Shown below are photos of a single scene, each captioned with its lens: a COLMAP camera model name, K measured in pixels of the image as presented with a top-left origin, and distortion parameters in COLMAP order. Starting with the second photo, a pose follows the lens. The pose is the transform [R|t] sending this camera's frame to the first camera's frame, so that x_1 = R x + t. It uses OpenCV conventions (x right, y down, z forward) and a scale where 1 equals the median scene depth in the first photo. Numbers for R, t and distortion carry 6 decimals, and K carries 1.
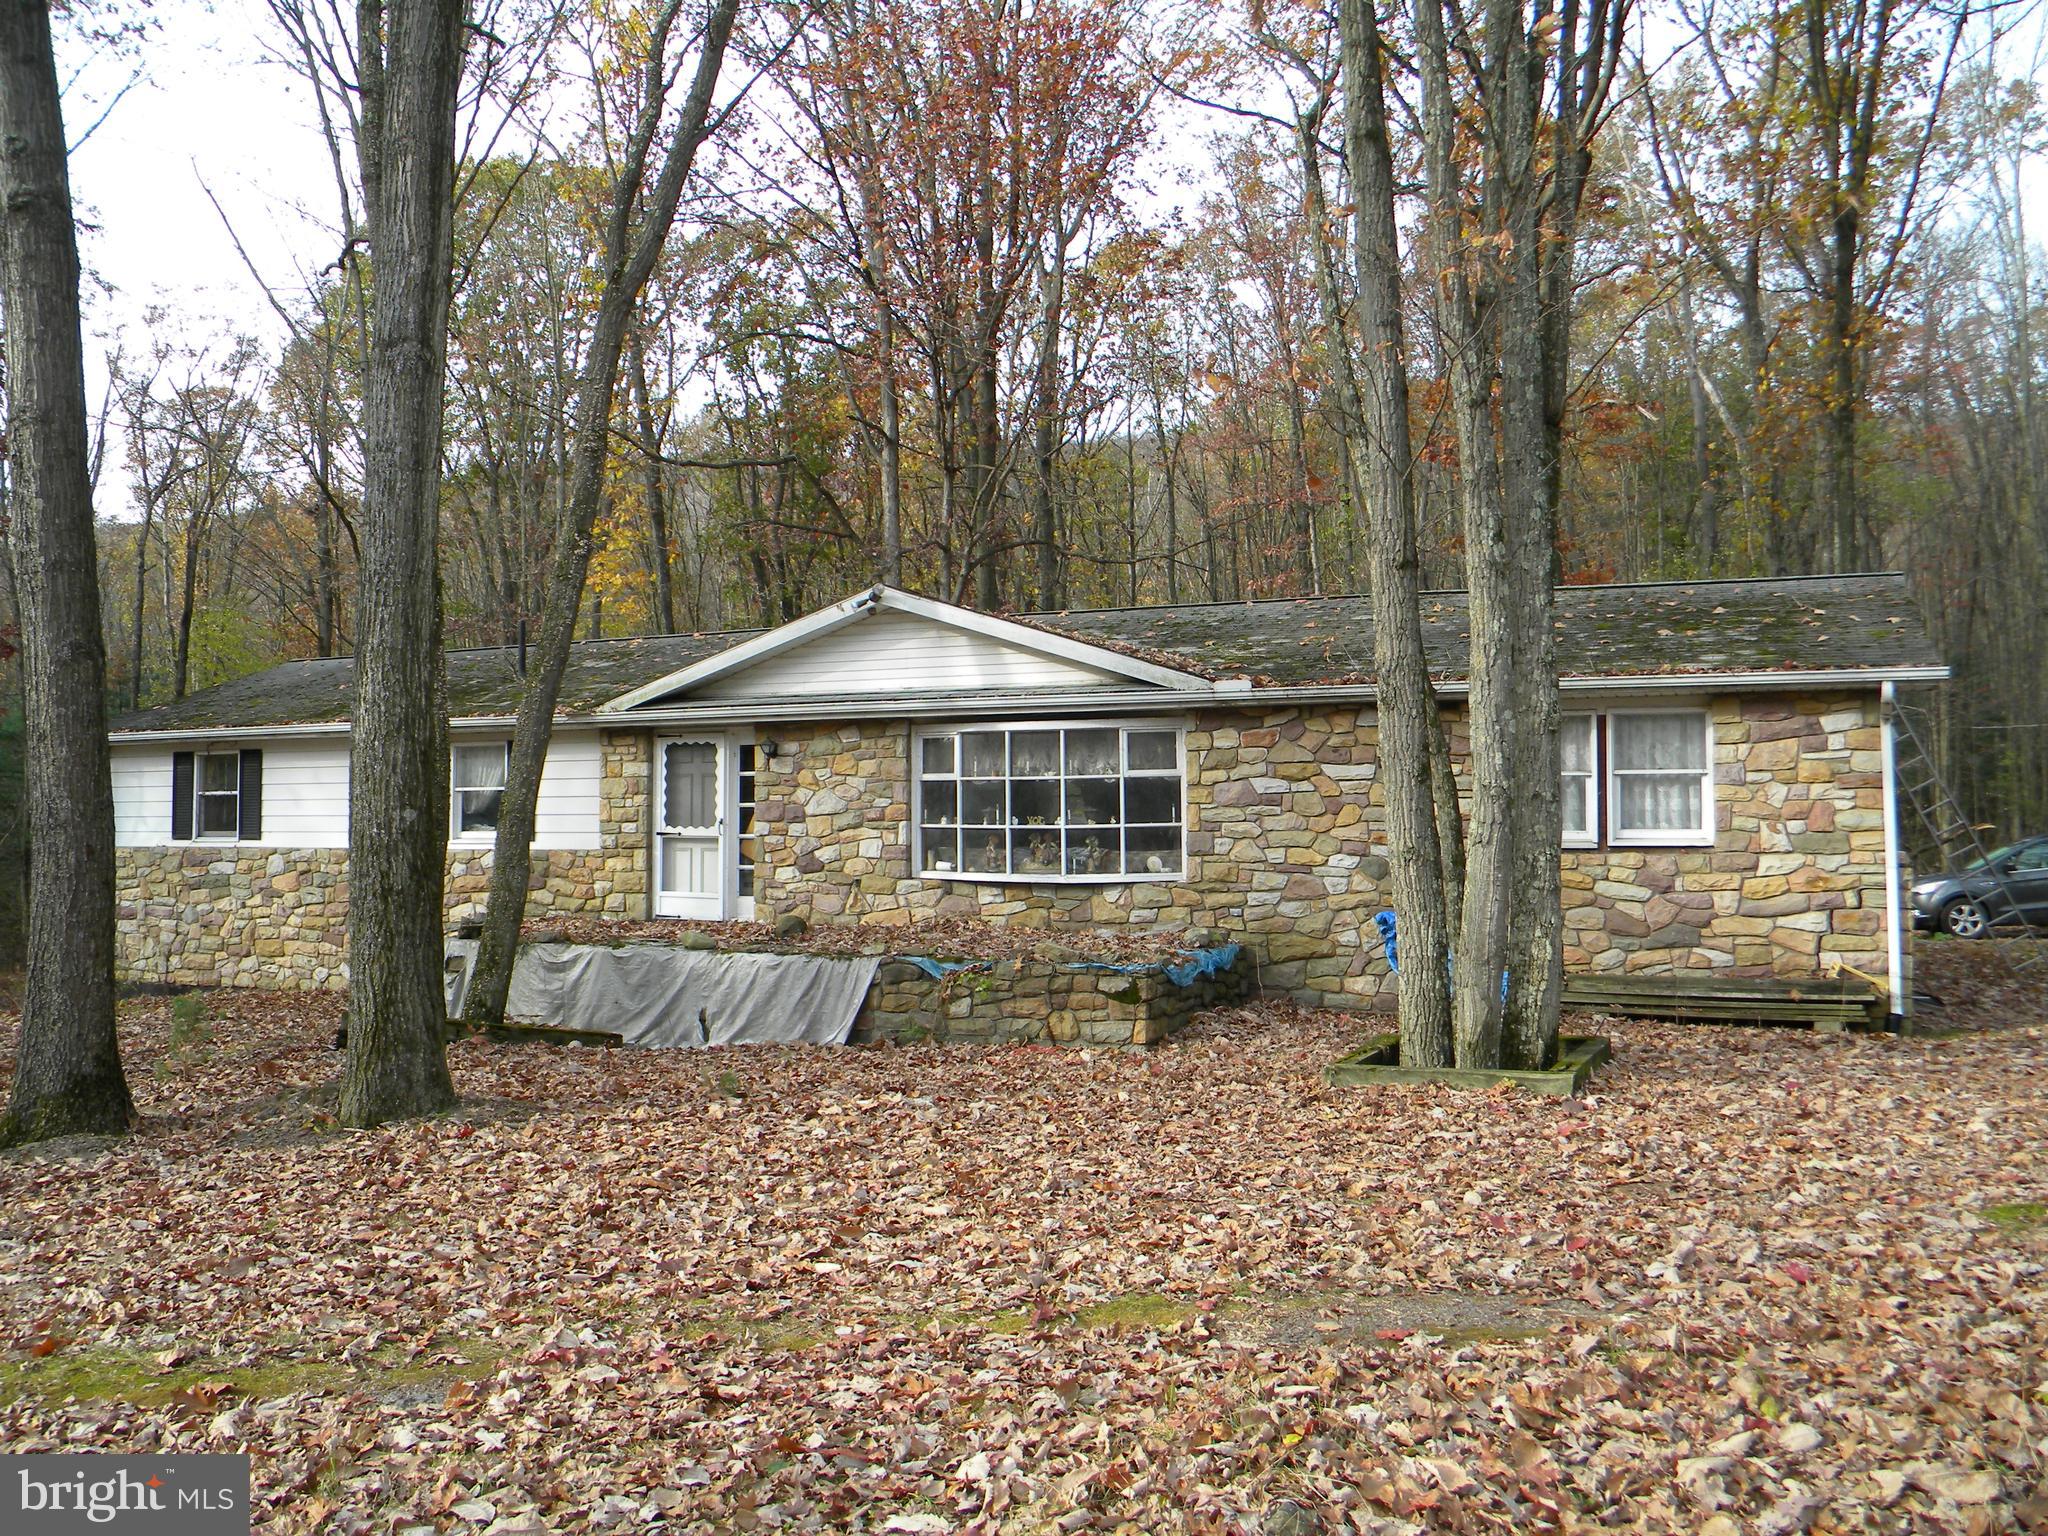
lens RADIAL K [[1746.5, 0, 988.5], [0, 1746.5, 766.4], [0, 0, 1]] dist [-0.206389, 0.218213]
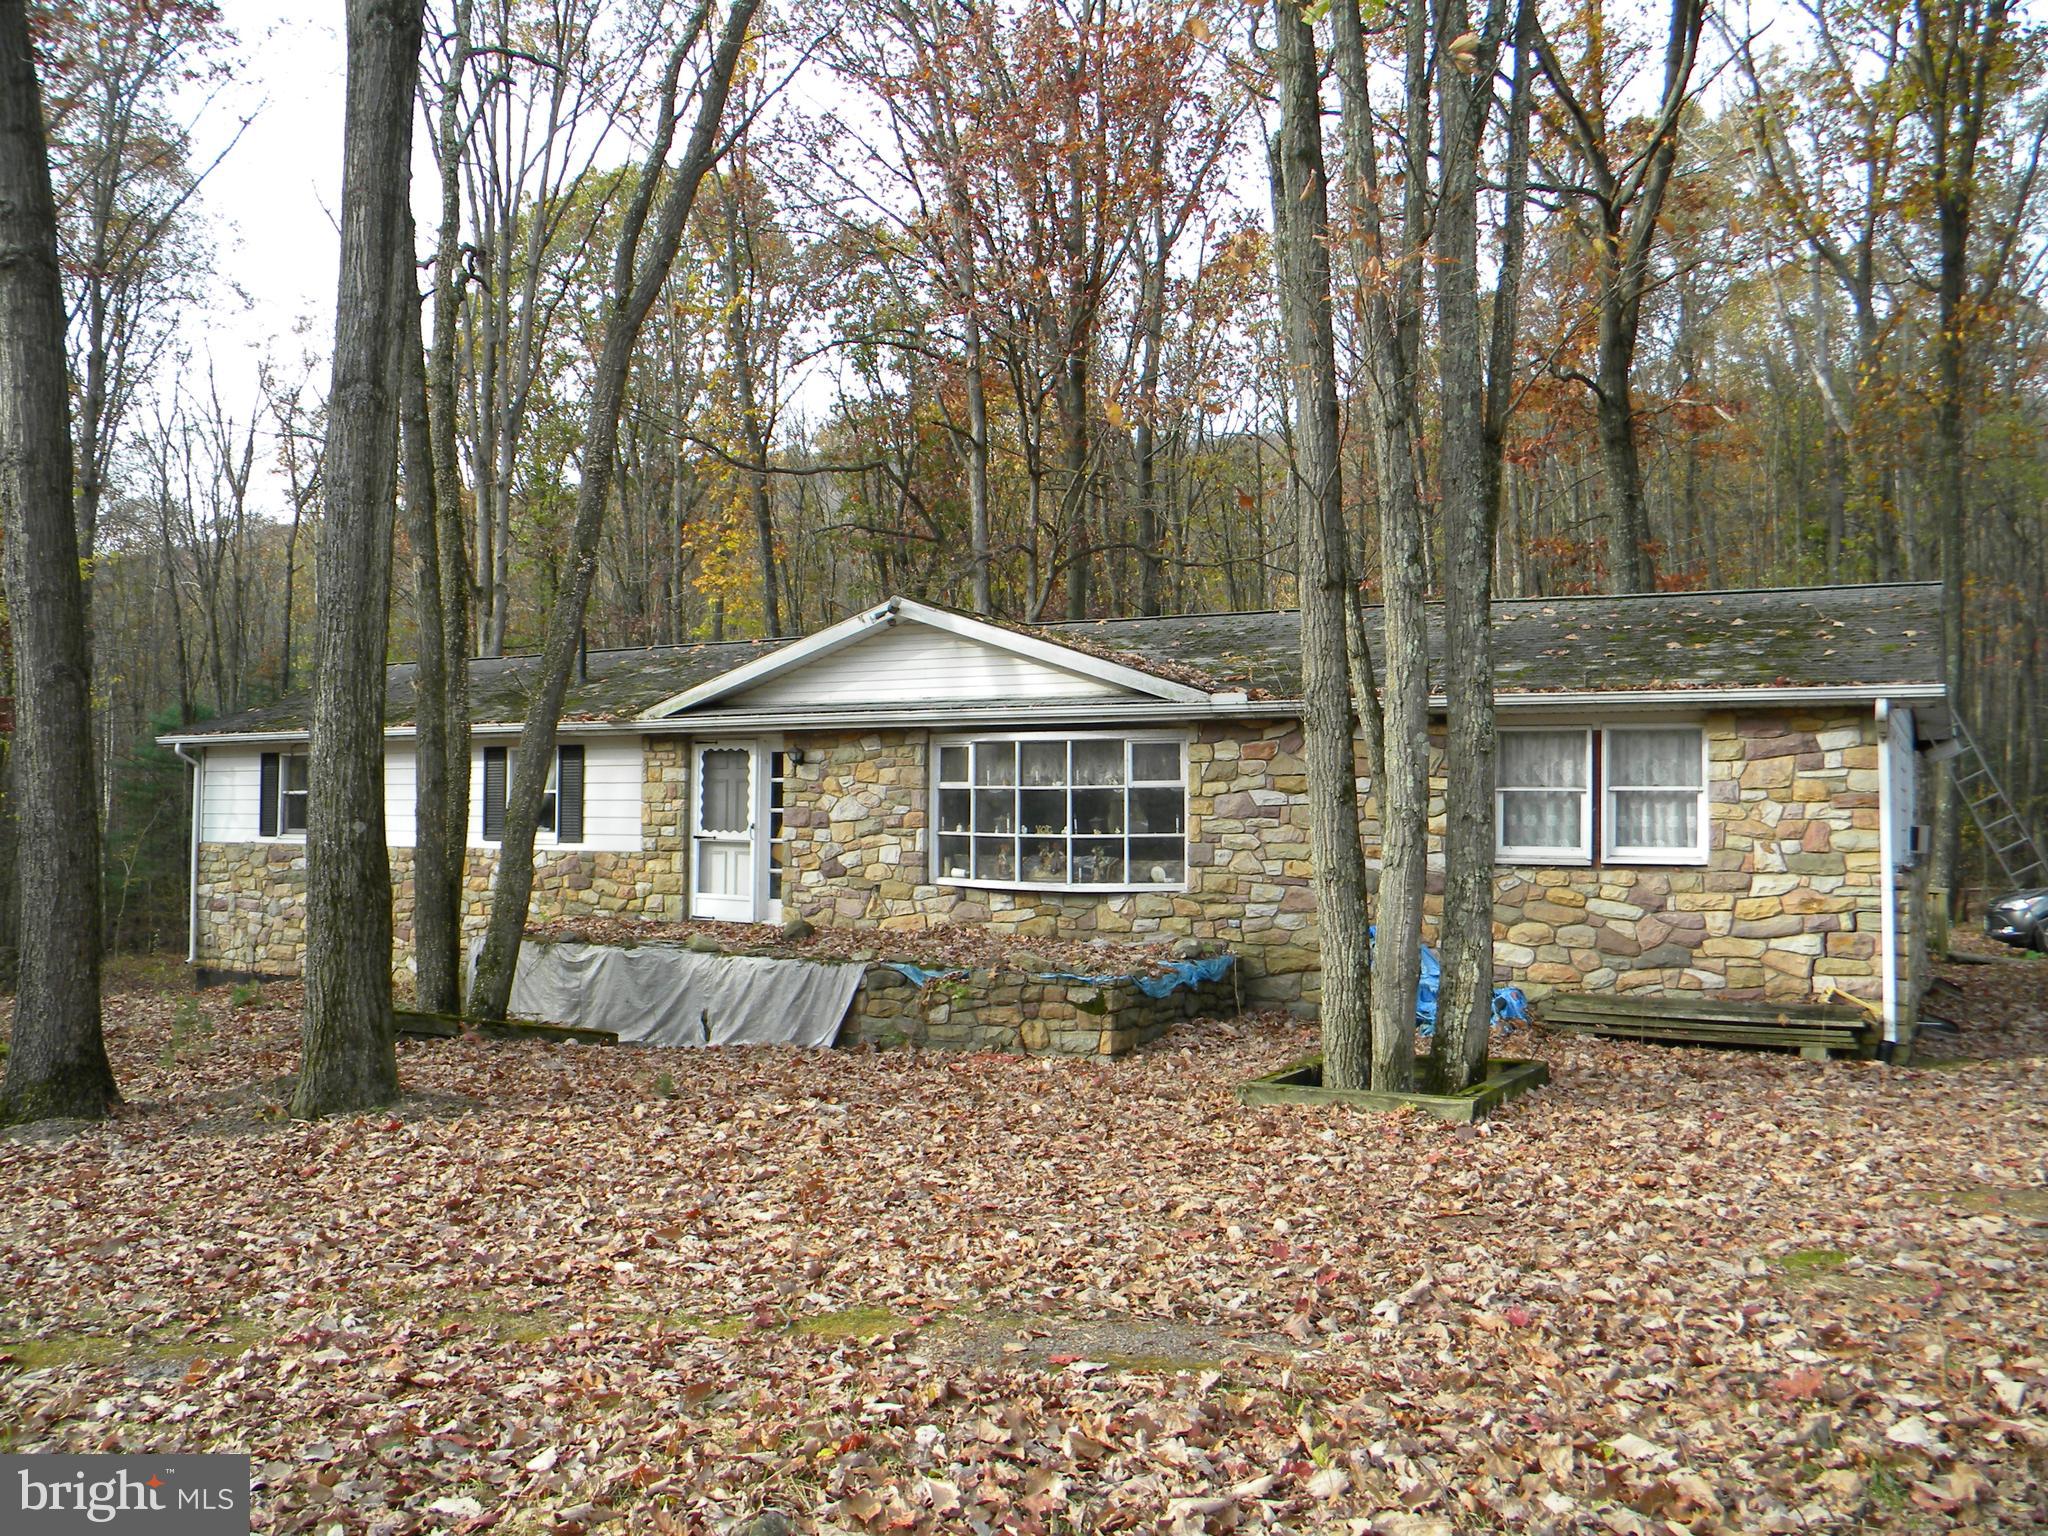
lens RADIAL K [[1746.5, 0, 988.5], [0, 1746.5, 766.4], [0, 0, 1]] dist [-0.206389, 0.218213]
pose [[0.995344, 0.006762, -0.096151, 0.107412], [-0.006374, 0.999970, 0.004337, -0.011552], [0.096178, -0.003704, 0.995357, -0.014976]]
